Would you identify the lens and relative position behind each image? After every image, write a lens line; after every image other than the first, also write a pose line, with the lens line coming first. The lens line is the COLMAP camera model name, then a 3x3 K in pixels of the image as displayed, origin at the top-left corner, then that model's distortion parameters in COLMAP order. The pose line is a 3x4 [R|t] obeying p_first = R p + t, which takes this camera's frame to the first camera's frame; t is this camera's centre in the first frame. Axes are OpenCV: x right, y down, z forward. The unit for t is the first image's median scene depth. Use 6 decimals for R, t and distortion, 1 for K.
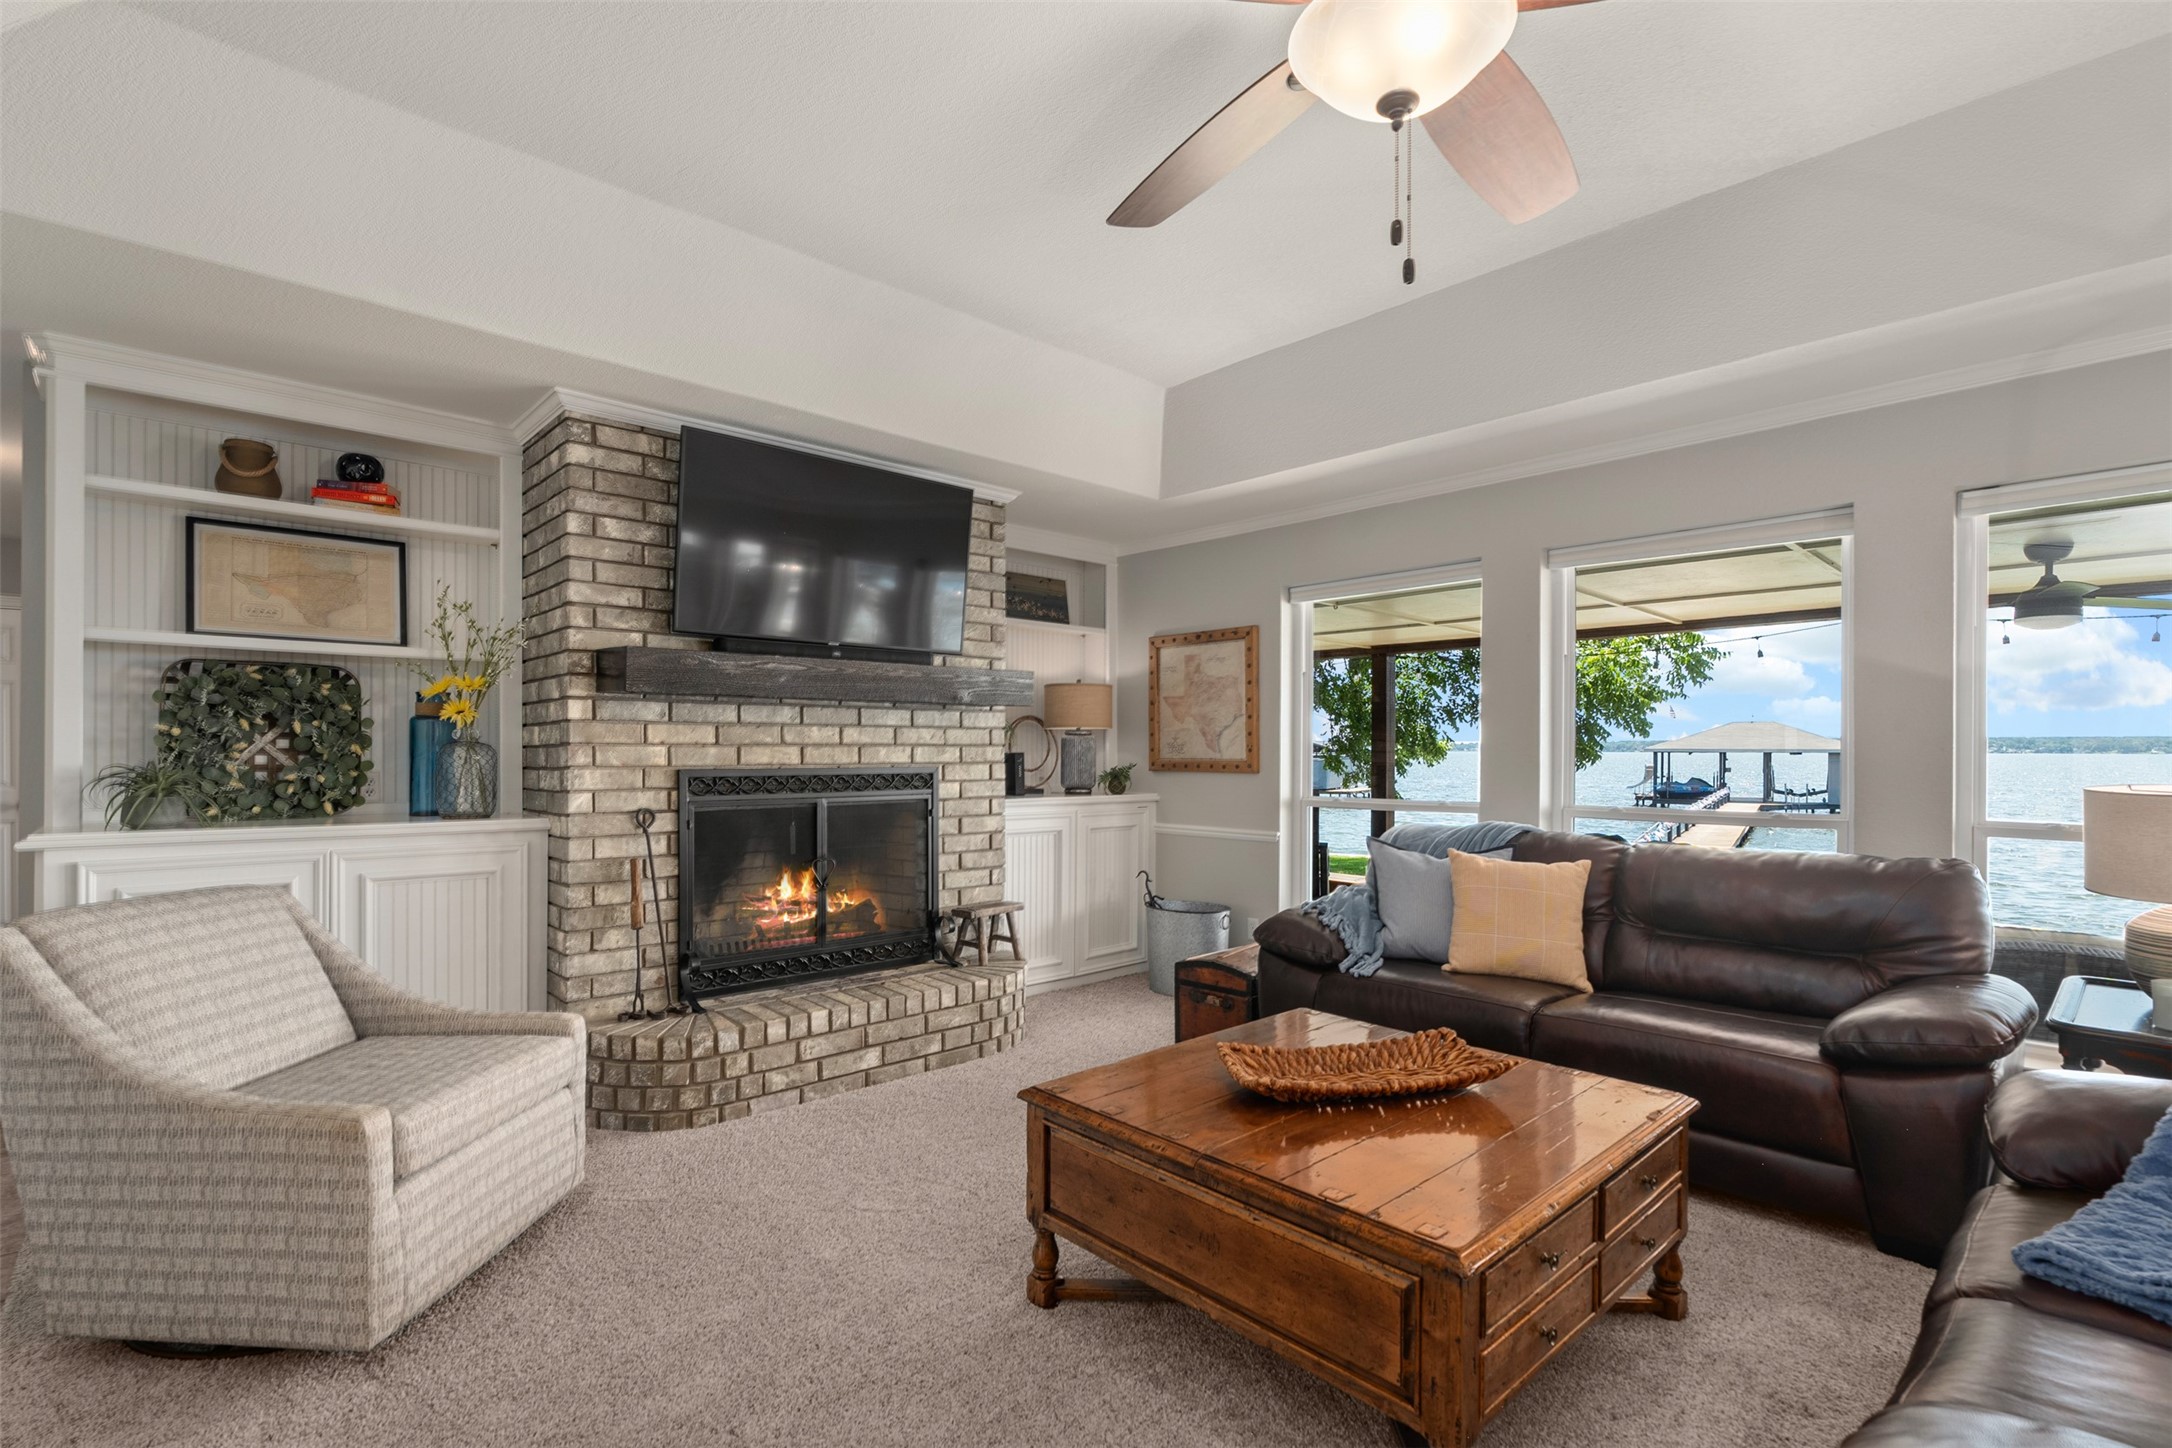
lens RADIAL K [[1021.0, 0, 1090.0], [0, 1021.0, 746.0], [0, 0, 1]] dist [-0.017665, -0.000205]
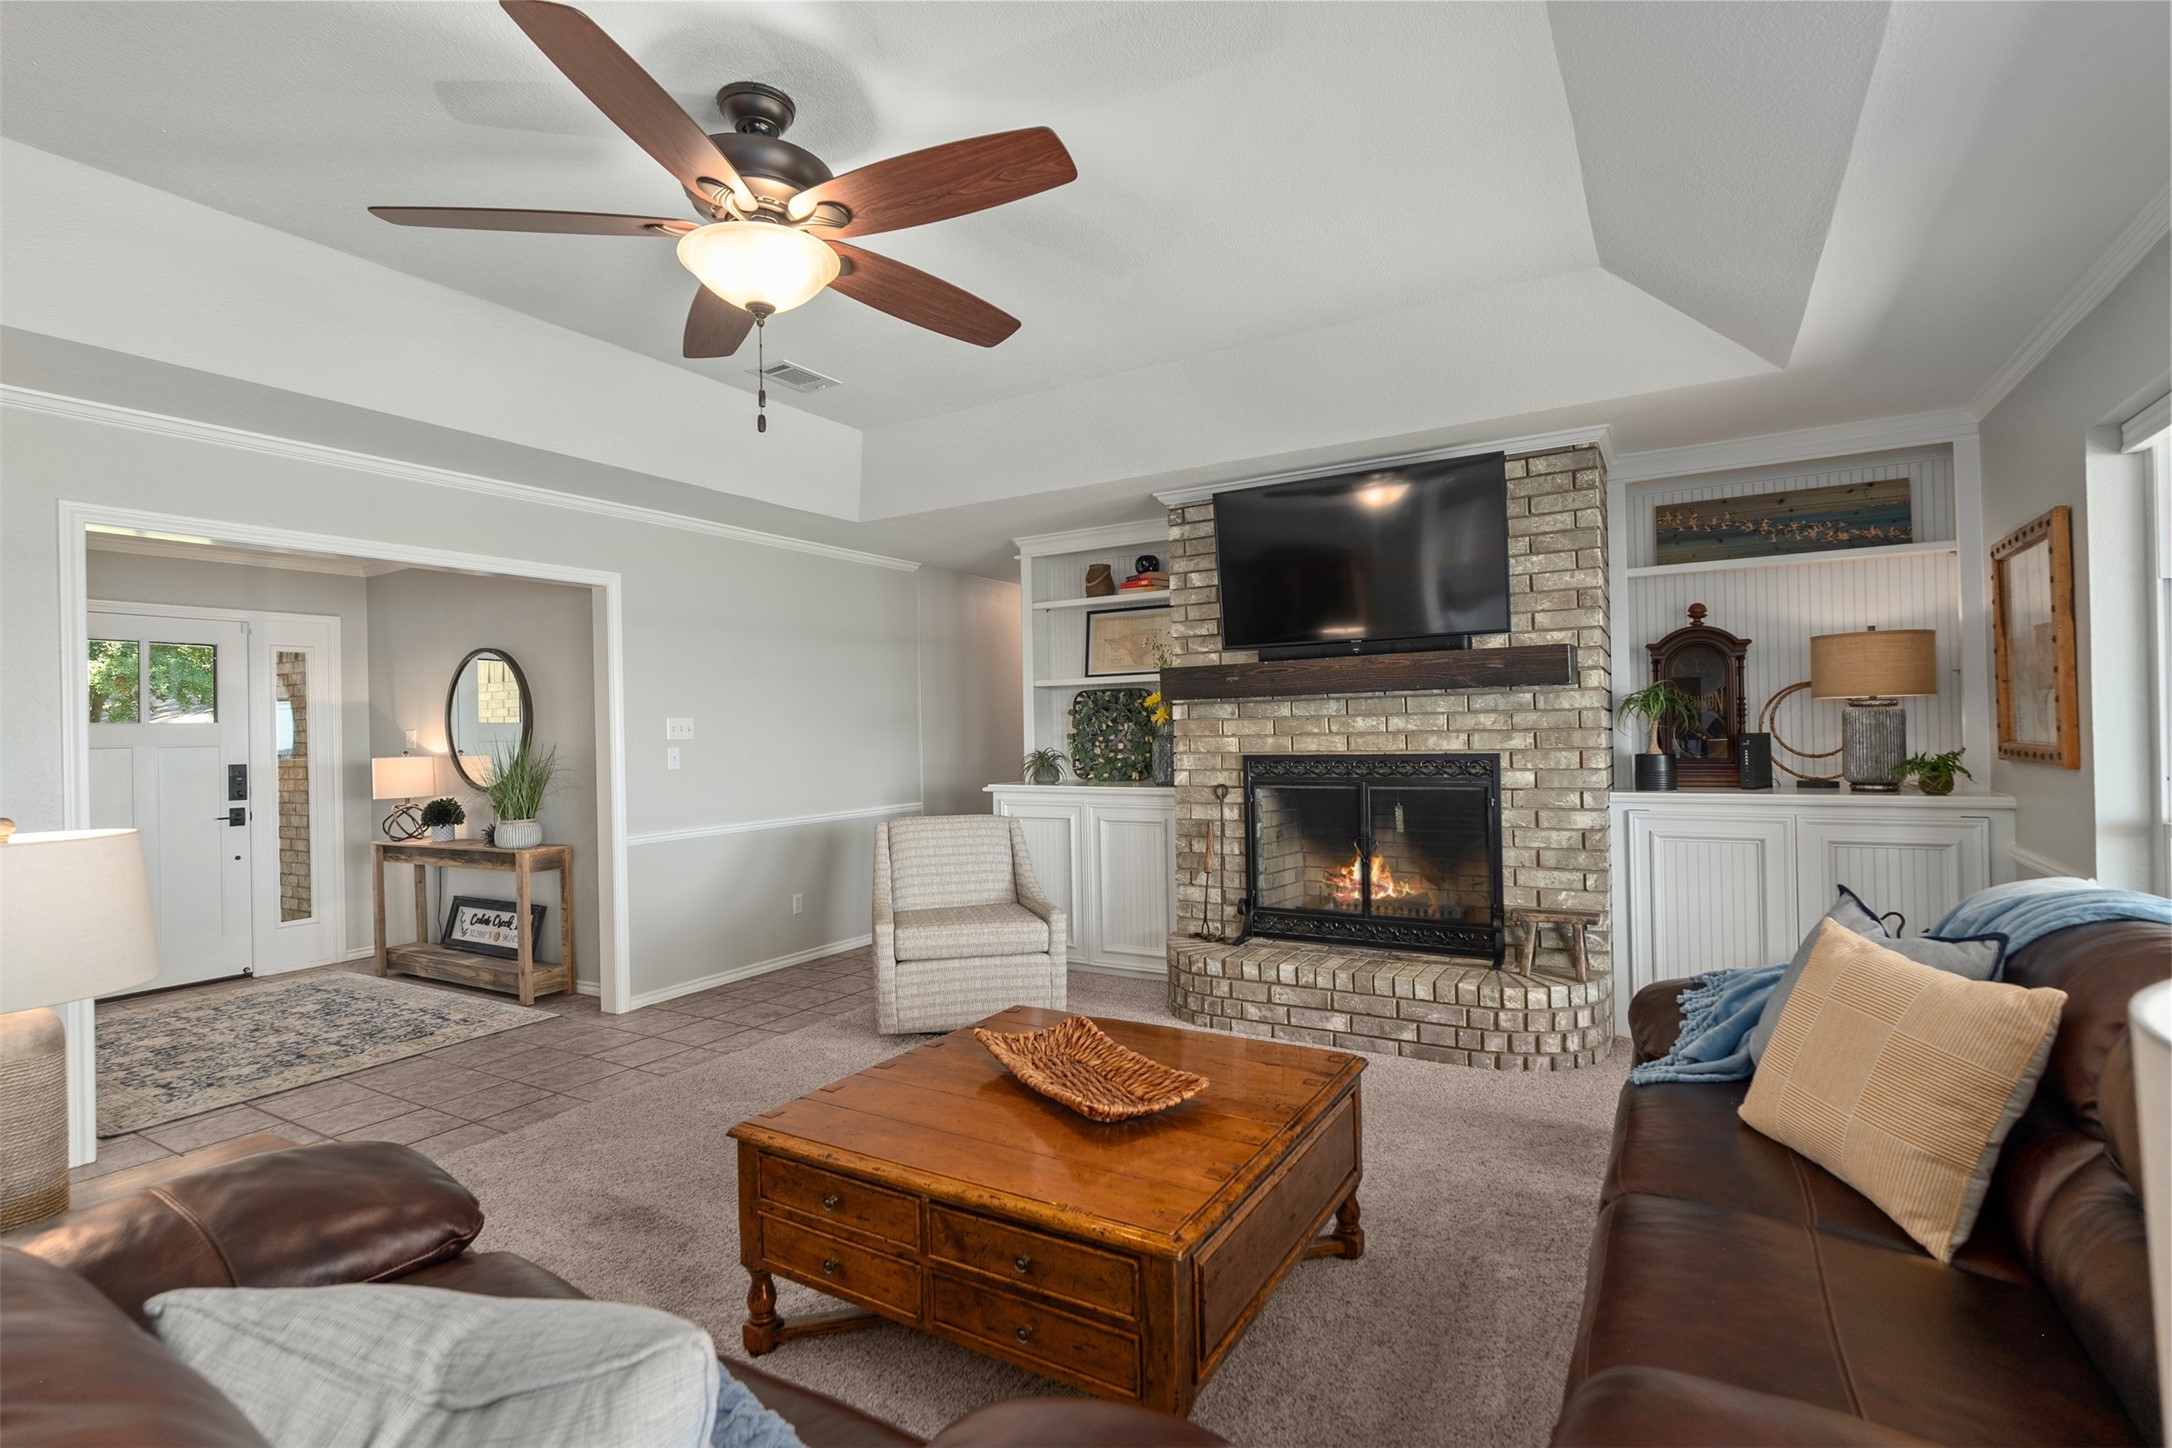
lens RADIAL K [[1000.7, 0, 1086.0], [0, 1000.7, 724.0], [0, 0, 1]] dist [-0.000788, 0.000112]
pose [[0.273825, -0.014736, -0.961667, 0.743639], [0.027179, 0.999602, -0.007579, -0.012149], [0.961396, -0.024061, 0.274116, 0.452187]]
